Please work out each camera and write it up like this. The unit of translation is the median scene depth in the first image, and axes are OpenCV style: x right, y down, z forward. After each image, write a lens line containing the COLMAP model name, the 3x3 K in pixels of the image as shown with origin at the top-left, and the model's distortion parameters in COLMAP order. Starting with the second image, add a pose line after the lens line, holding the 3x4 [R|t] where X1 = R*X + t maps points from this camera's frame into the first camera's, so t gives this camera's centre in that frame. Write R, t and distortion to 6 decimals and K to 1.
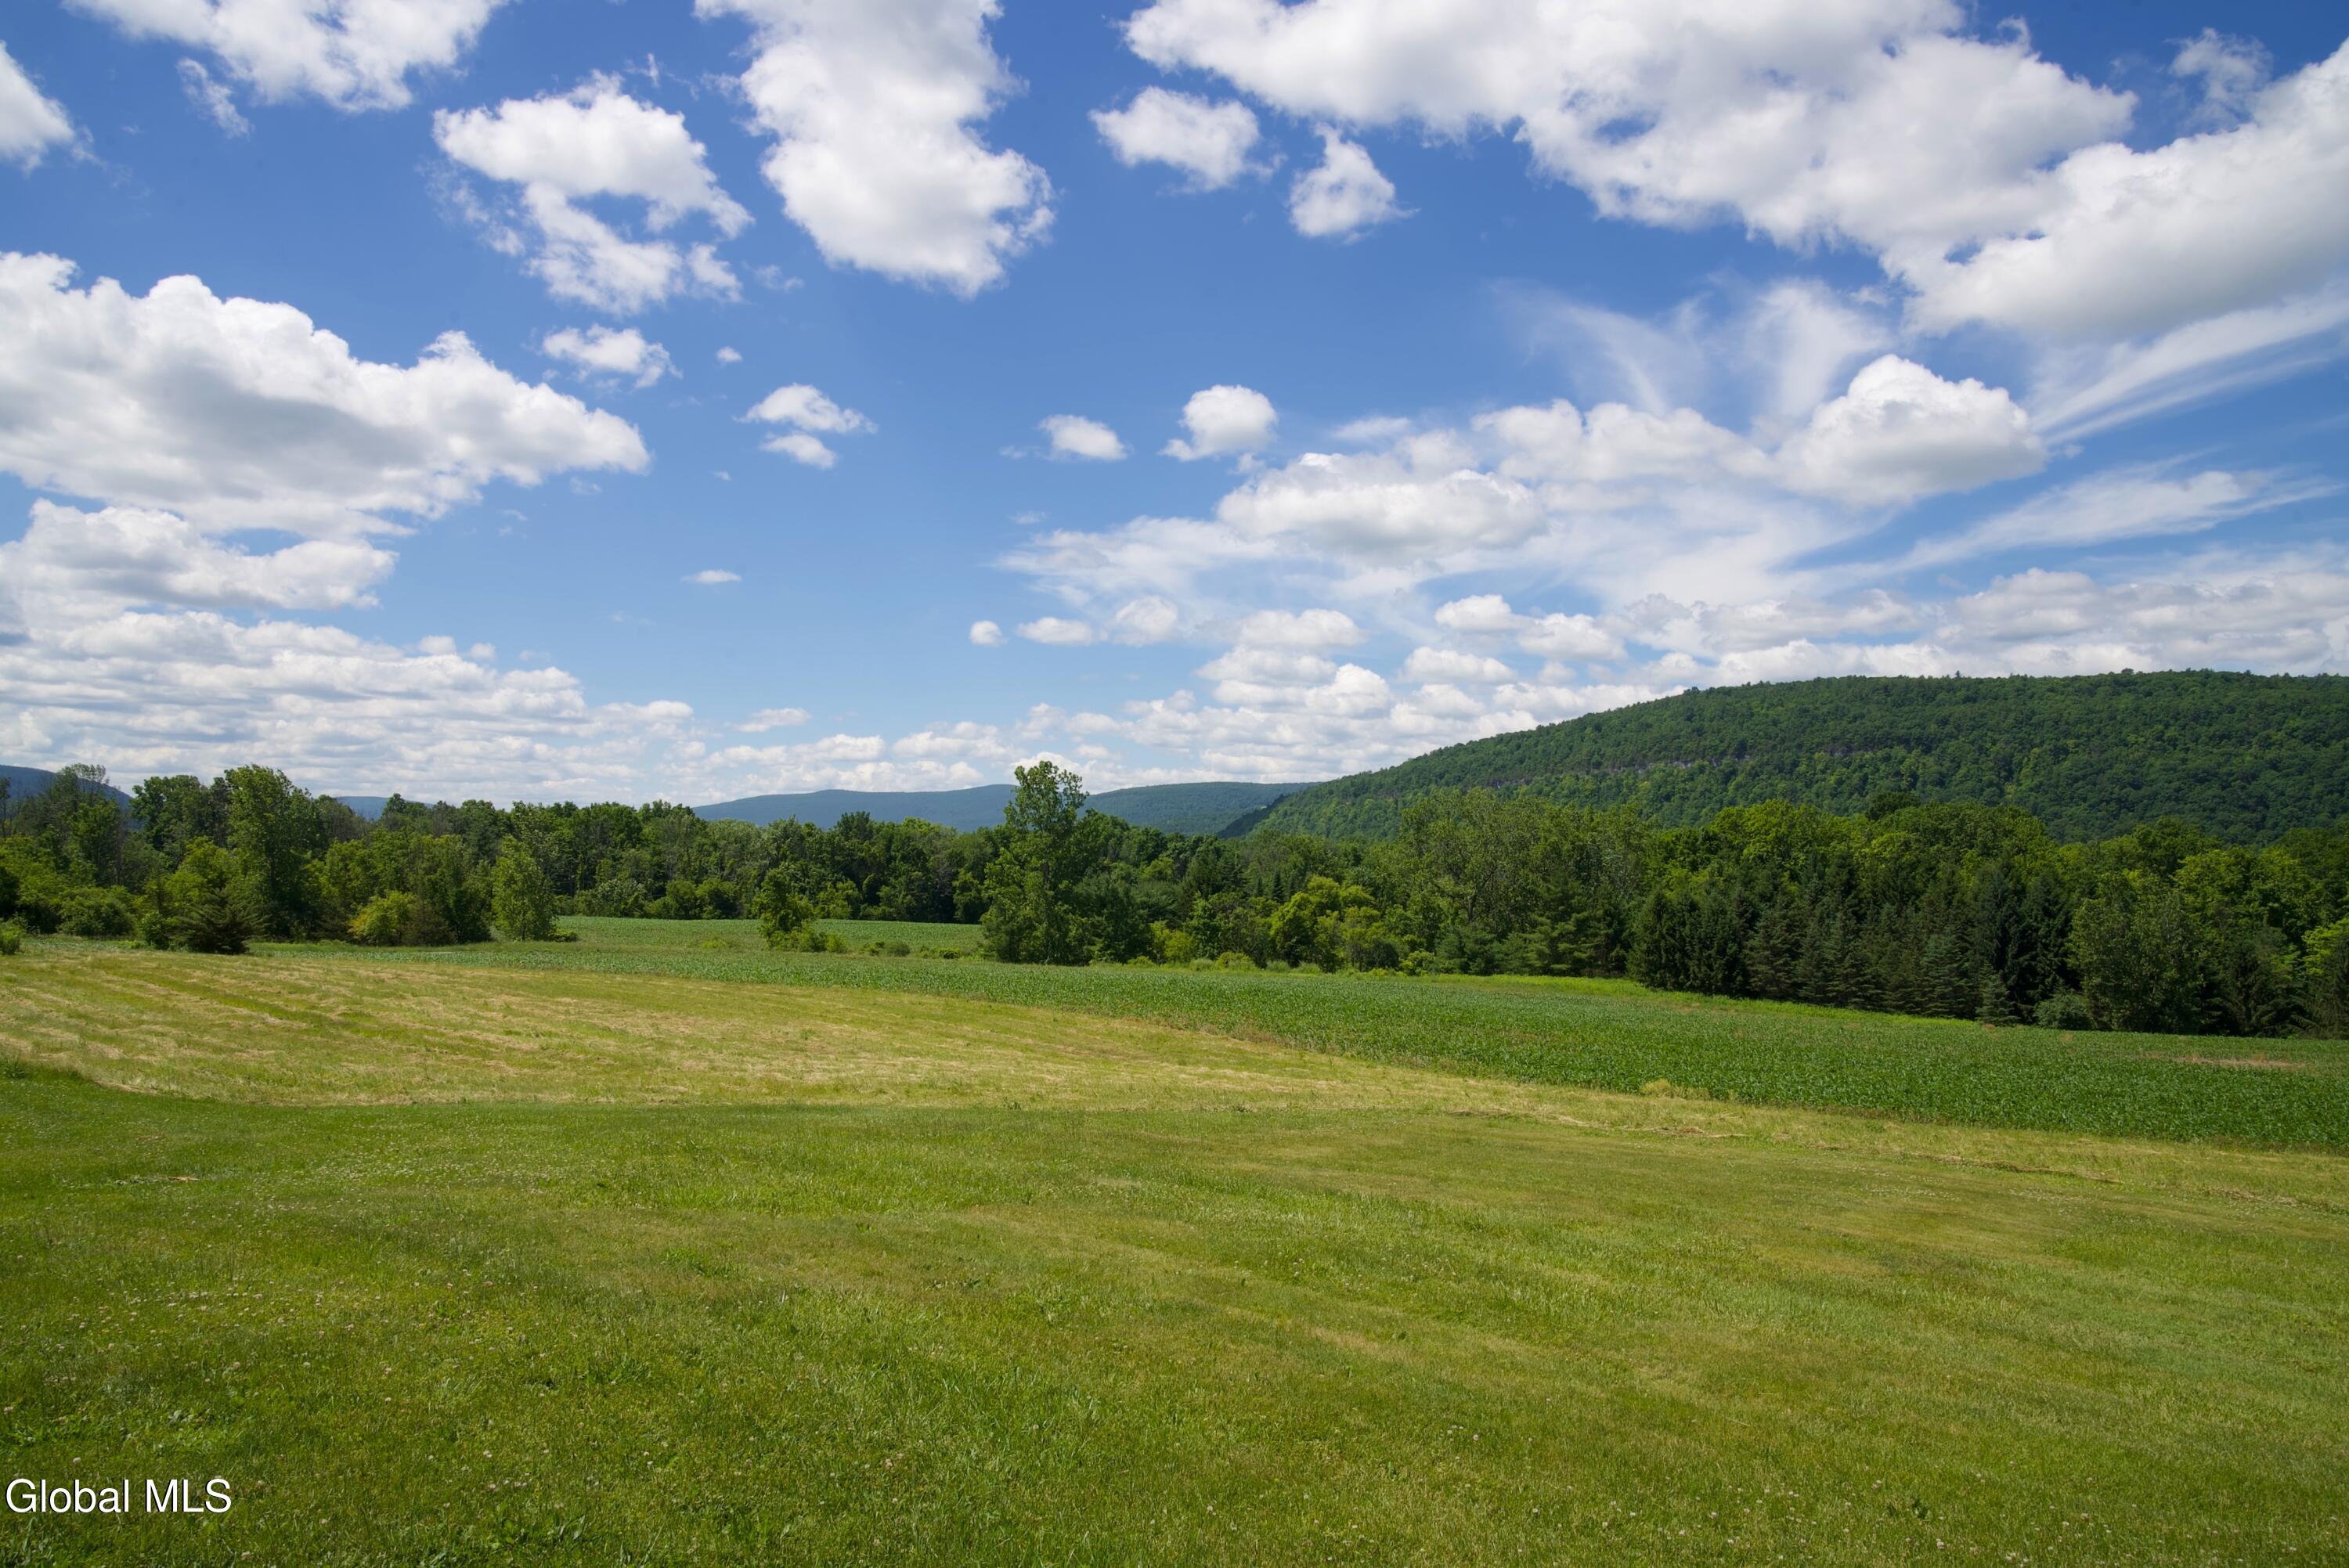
lens RADIAL K [[1622.5, 0, 1174.5], [0, 1622.5, 784.0], [0, 0, 1]] dist [-0.133594, 0.099111]
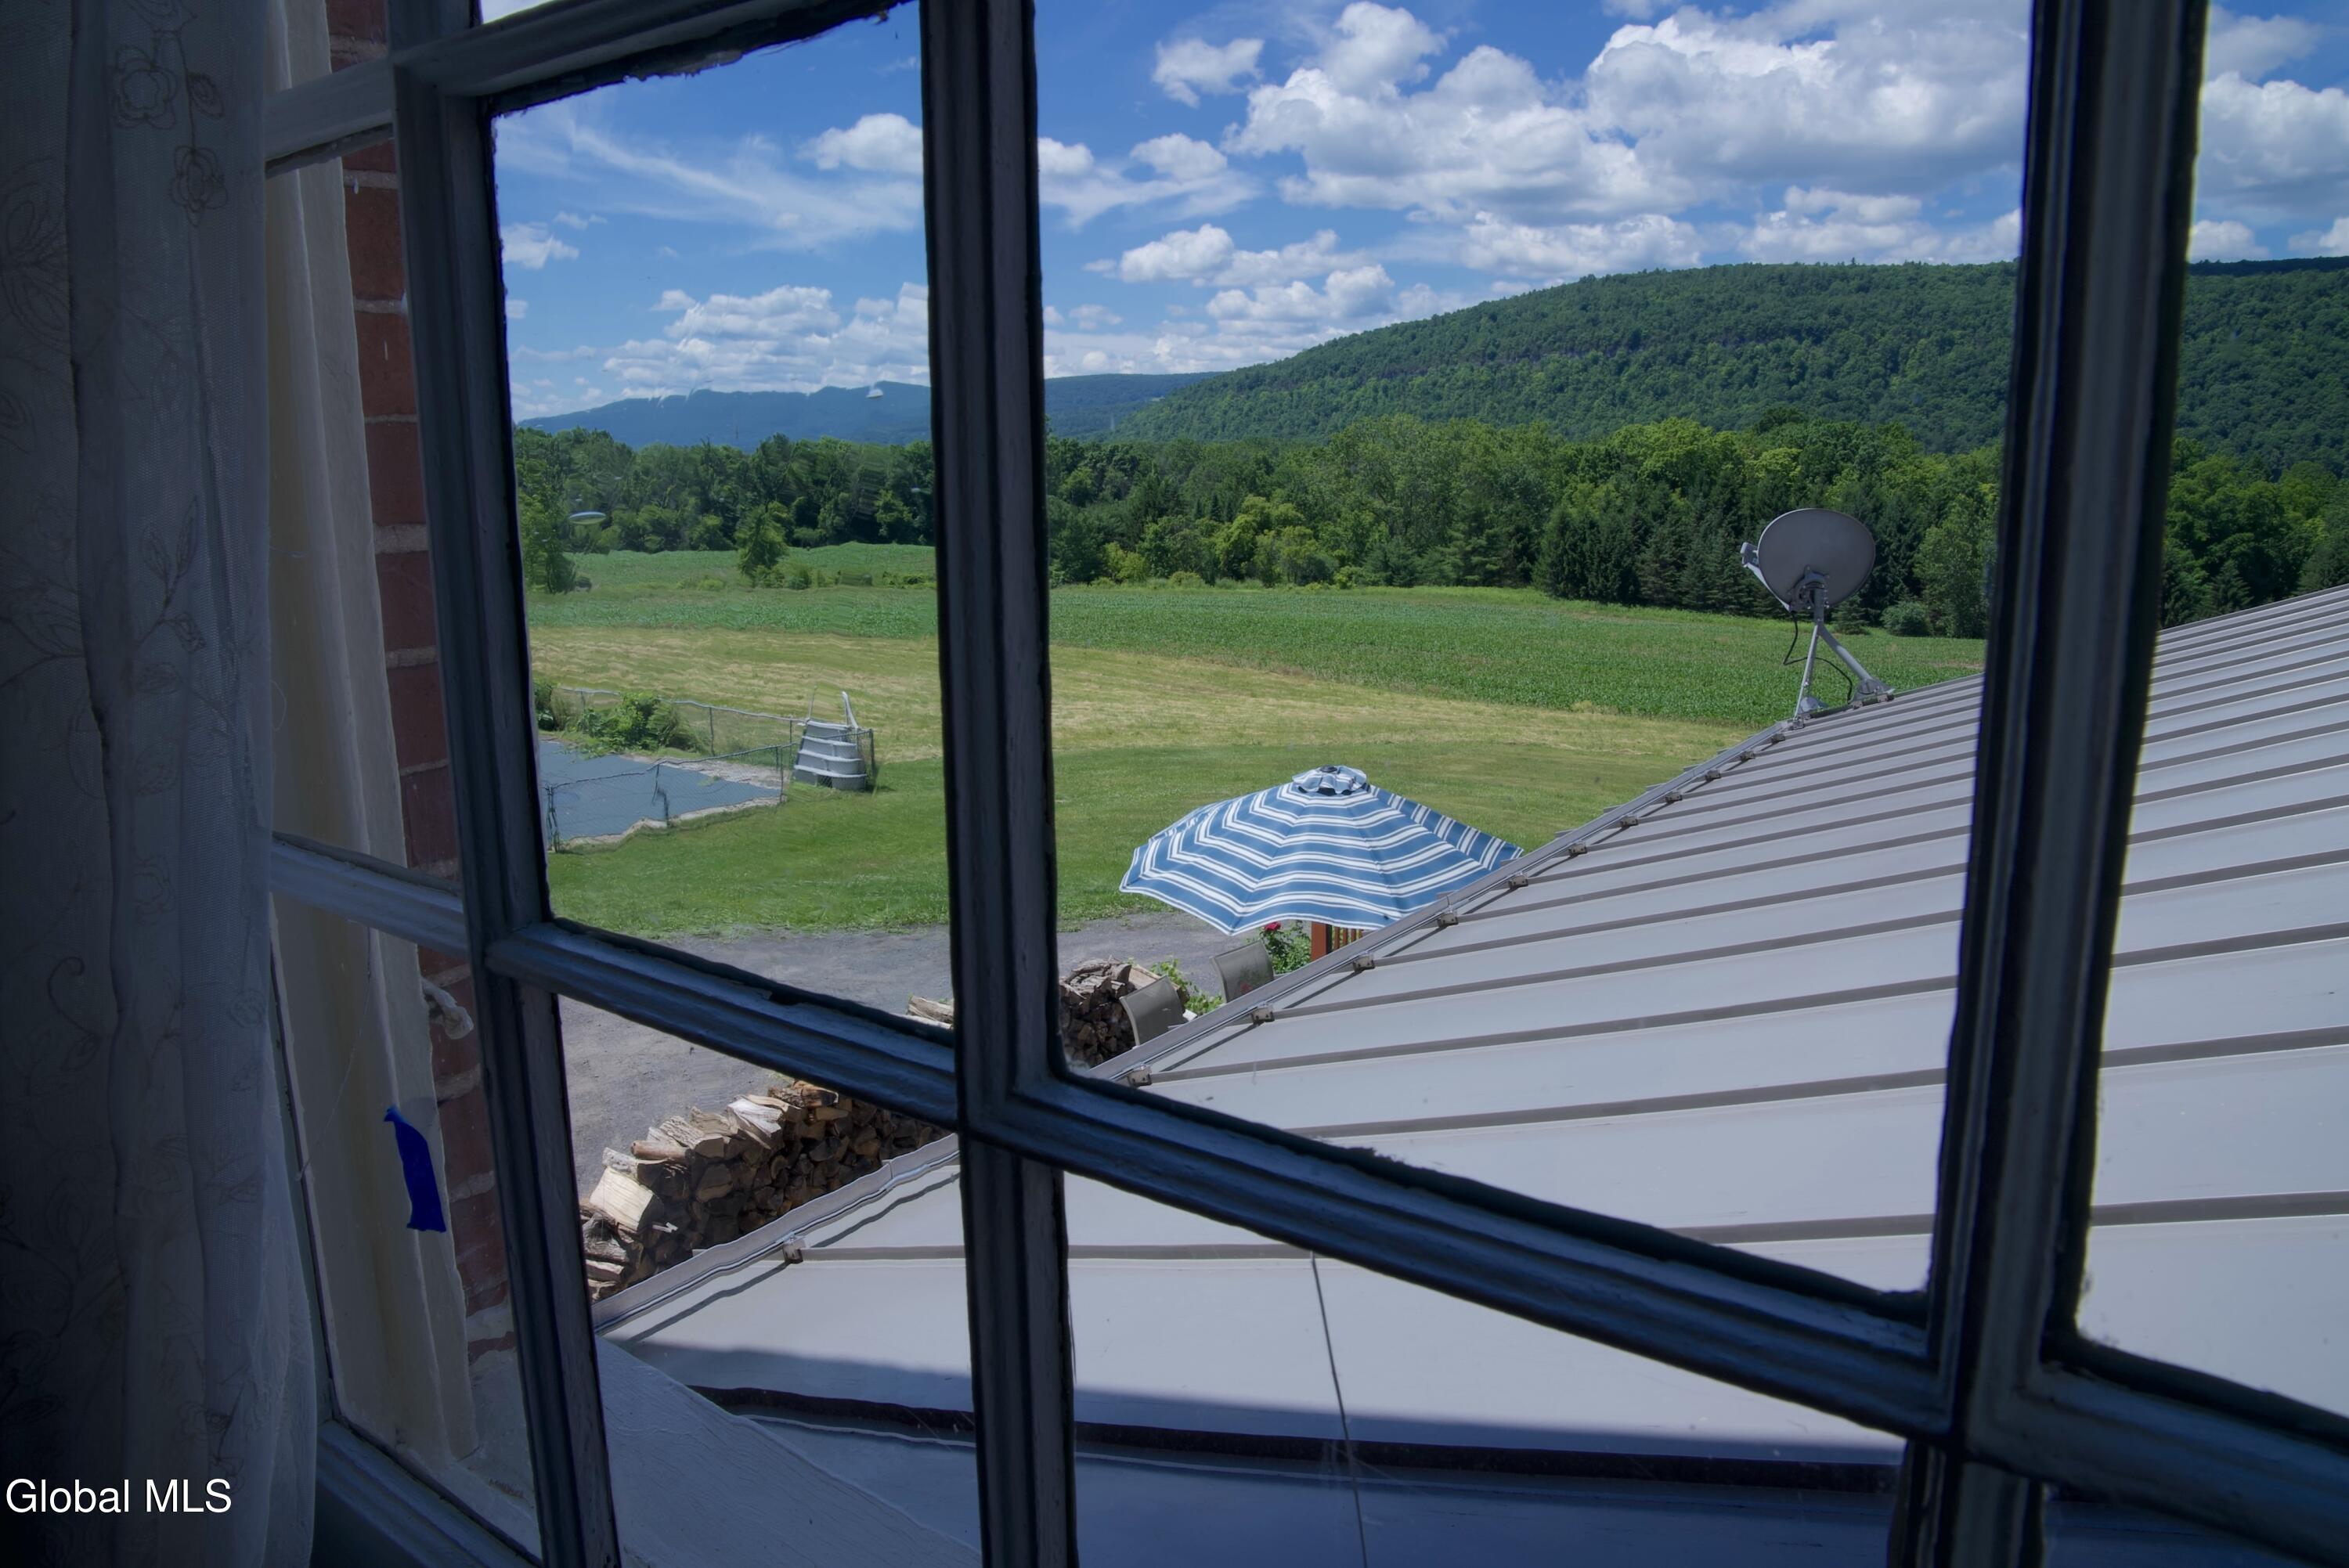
lens RADIAL K [[1622.5, 0, 1174.5], [0, 1622.5, 784.0], [0, 0, 1]] dist [-0.133594, 0.099111]
pose [[0.997440, -0.034684, 0.062535, -0.042132], [0.018153, 0.968665, 0.247708, -0.028468], [-0.069167, -0.245938, 0.966814, -0.104241]]
